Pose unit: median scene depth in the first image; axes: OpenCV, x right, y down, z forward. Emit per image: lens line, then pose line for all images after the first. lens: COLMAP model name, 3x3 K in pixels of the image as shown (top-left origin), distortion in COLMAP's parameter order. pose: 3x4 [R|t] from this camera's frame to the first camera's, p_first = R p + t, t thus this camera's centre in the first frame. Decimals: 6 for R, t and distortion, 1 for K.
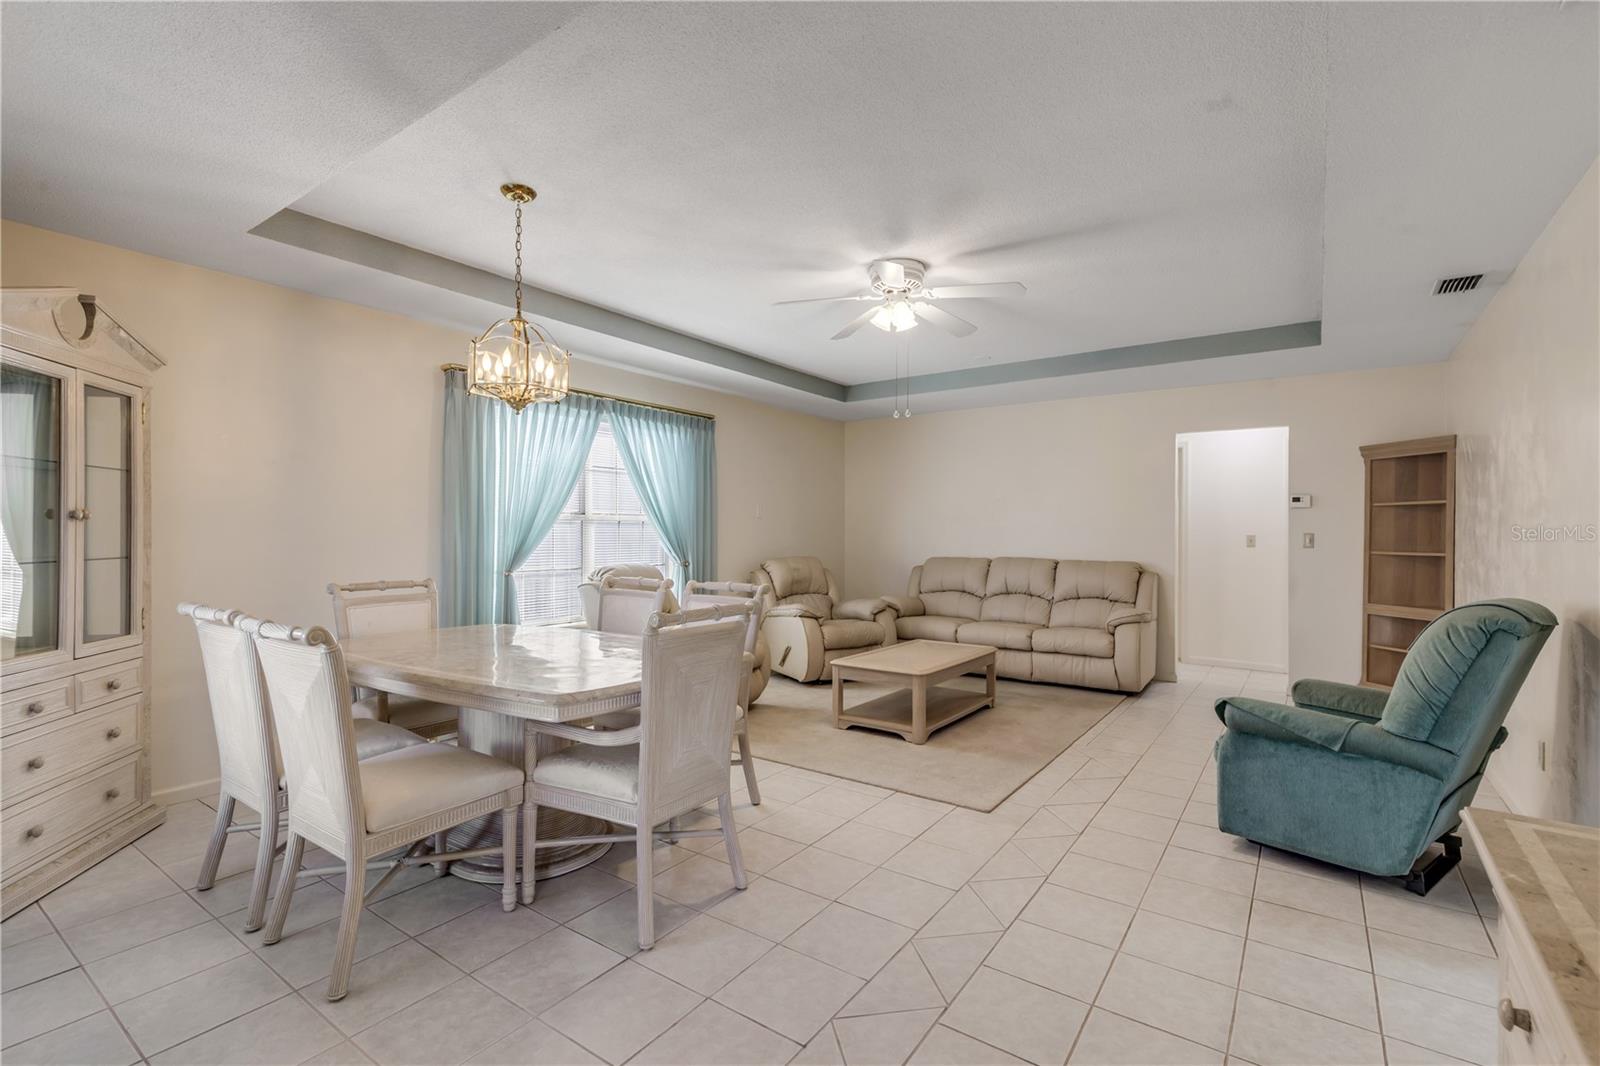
lens RADIAL K [[720.5, 0, 795.0], [0, 720.5, 538.3], [0, 0, 1]] dist [0.001471, -0.001584]
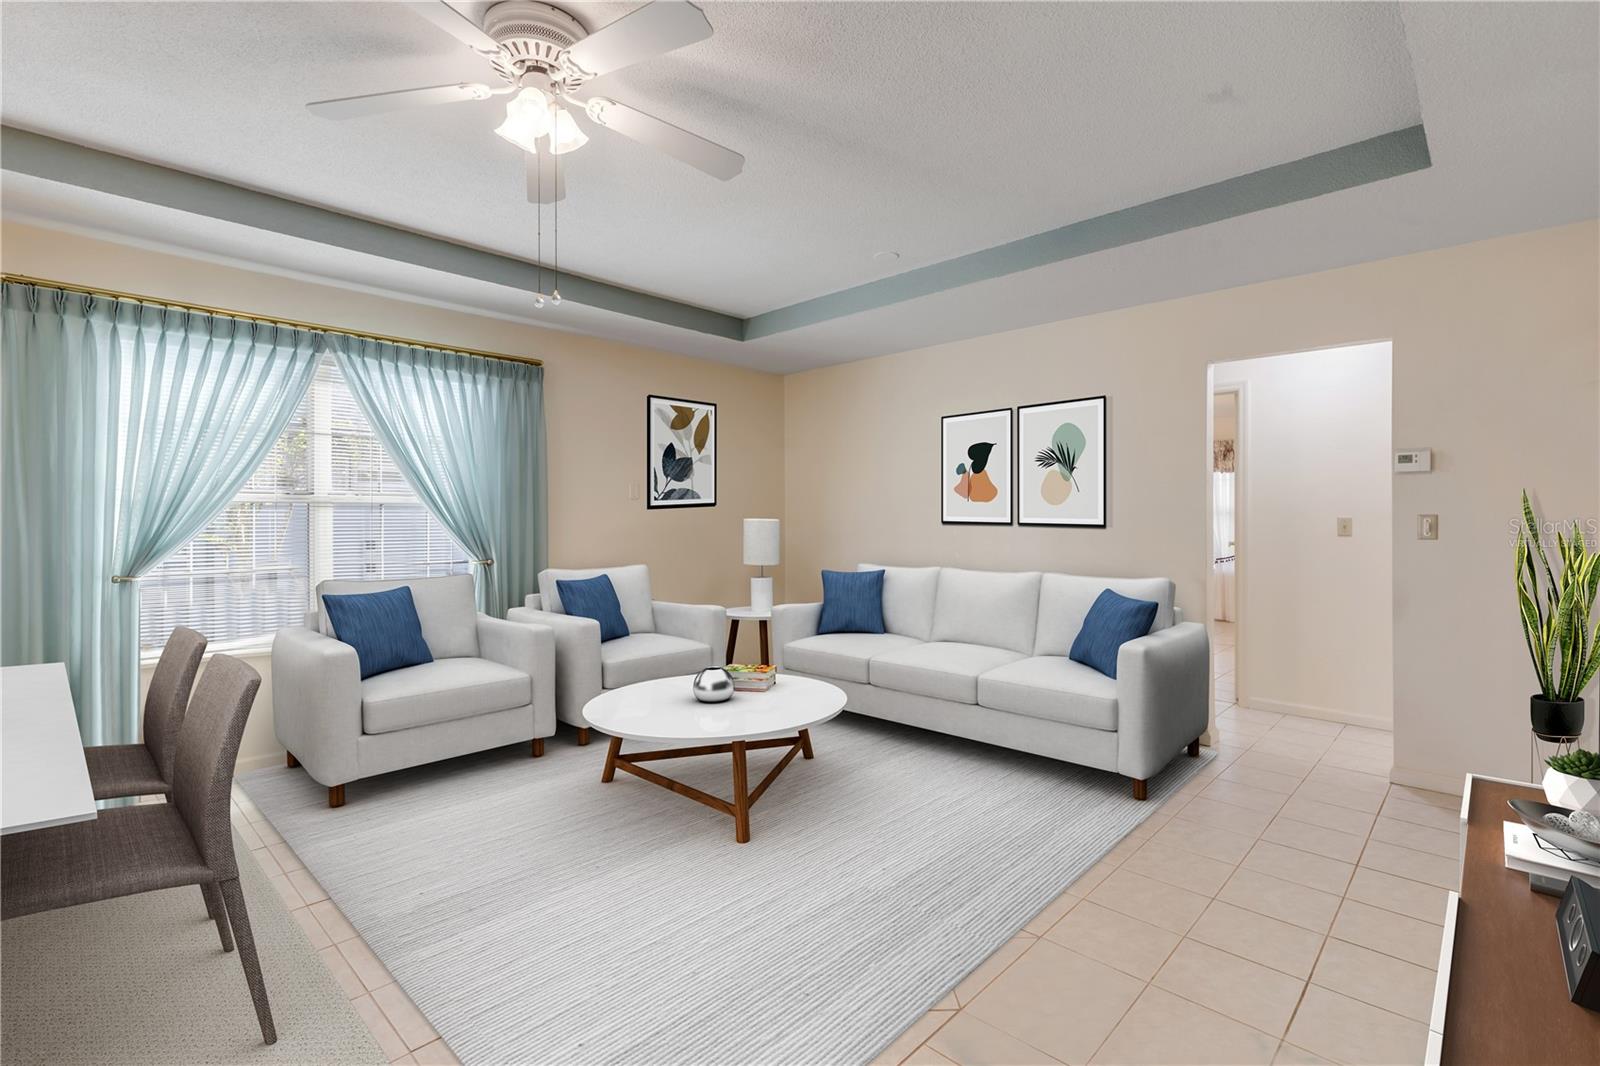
lens RADIAL K [[720.5, 0, 808.8], [0, 720.5, 520.4], [0, 0, 1]] dist [0.001471, -0.001584]
pose [[0.990850, -0.005803, -0.134841, 0.285090], [0.004990, 0.999967, -0.006368, -0.000913], [0.134874, 0.005636, 0.990847, 0.339046]]
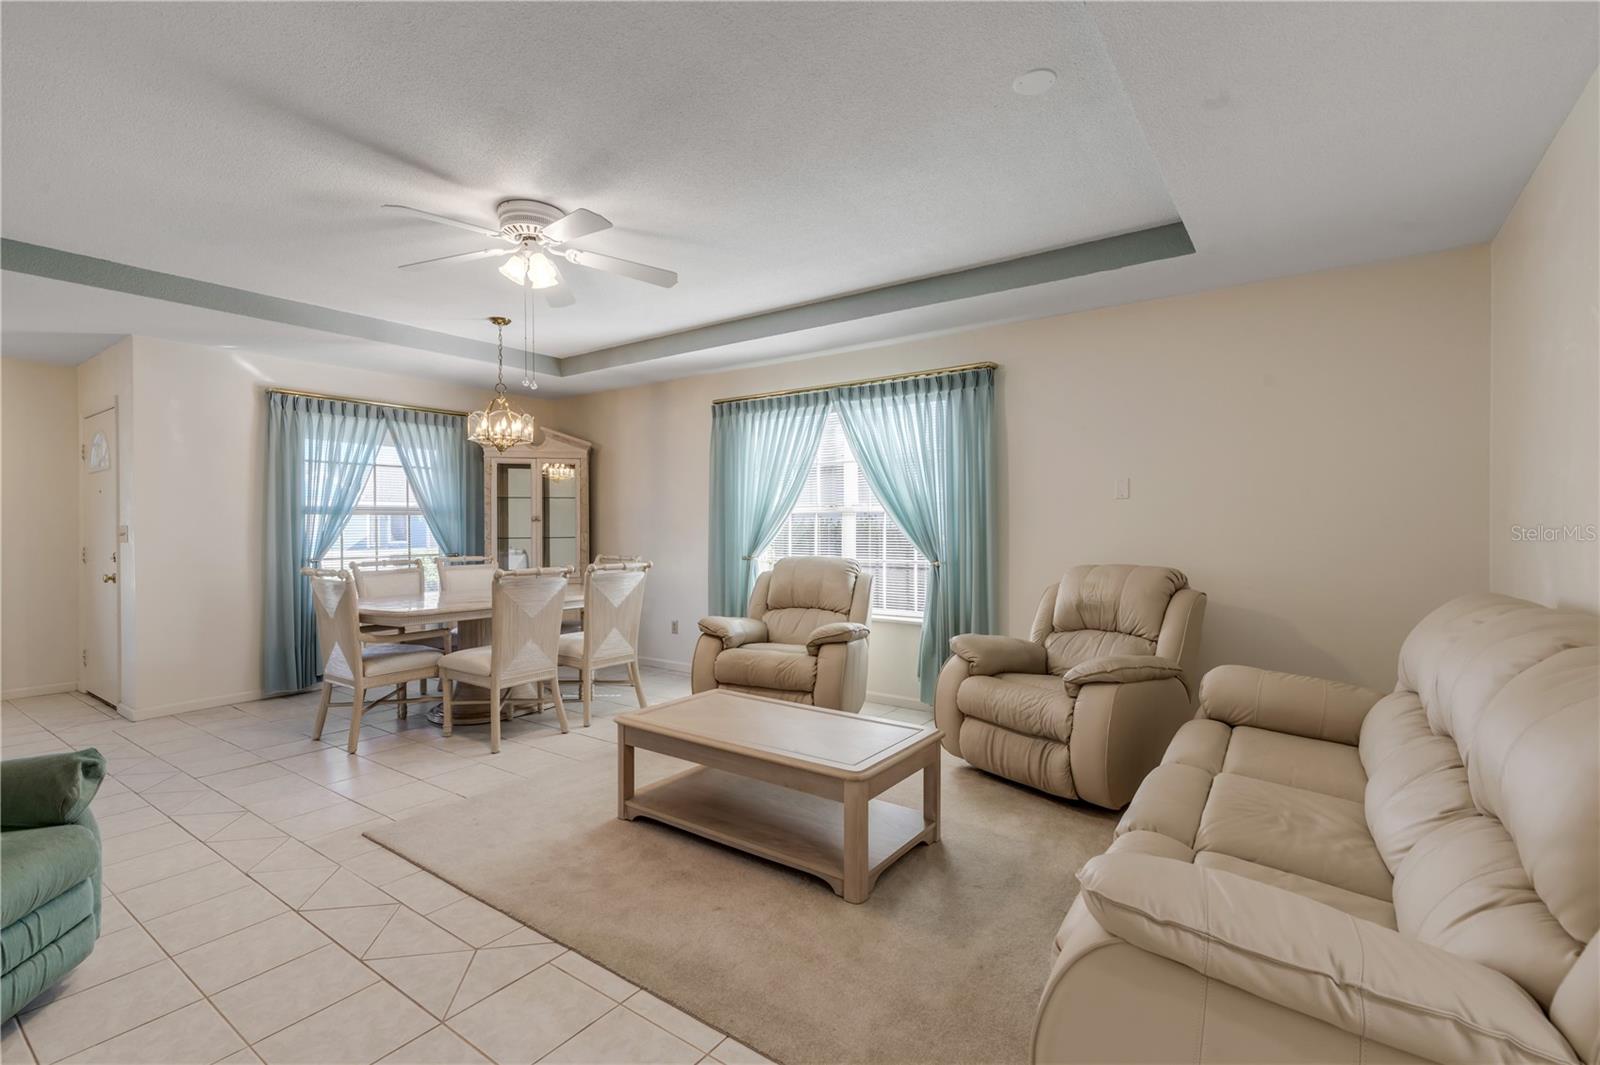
lens RADIAL K [[720.5, 0, 802.4], [0, 720.5, 531.4], [0, 0, 1]] dist [0.001471, -0.001584]
pose [[0.007165, 0.001851, -0.999973, 0.682966], [-0.006265, 0.999979, 0.001806, 0.000207], [0.999955, 0.006252, 0.007176, 0.900537]]
